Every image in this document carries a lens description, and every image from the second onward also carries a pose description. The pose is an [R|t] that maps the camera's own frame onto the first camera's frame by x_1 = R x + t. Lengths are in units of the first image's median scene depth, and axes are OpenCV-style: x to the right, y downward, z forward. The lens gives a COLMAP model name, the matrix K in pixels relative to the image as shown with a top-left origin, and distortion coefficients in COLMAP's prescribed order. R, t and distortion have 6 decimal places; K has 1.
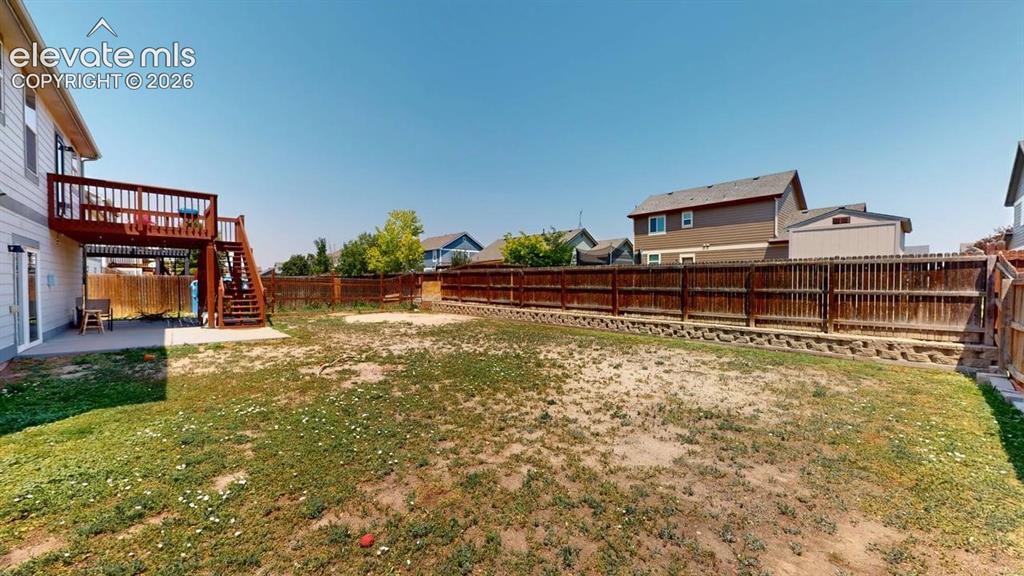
lens RADIAL K [[401.9, 0, 511.6], [0, 401.9, 287.7], [0, 0, 1]] dist [-0.001829, -0.000053]
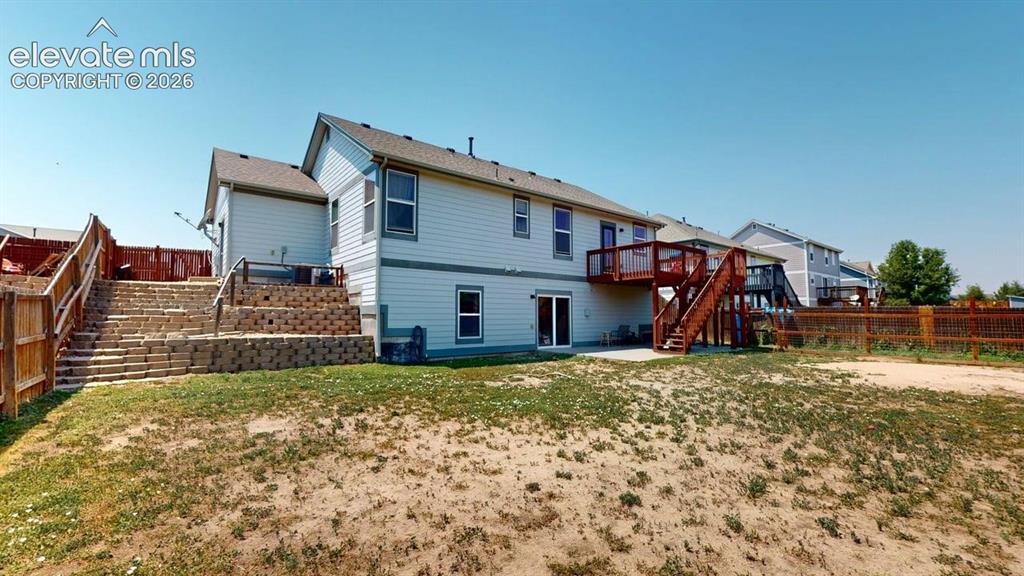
lens RADIAL K [[401.9, 0, 510.5], [0, 401.9, 290.9], [0, 0, 1]] dist [-0.001829, -0.000053]
pose [[-0.059029, -0.054719, -0.996755, 0.964871], [-0.018568, 0.998384, -0.053709, -0.010676], [0.998084, 0.015337, -0.059950, 1.066676]]
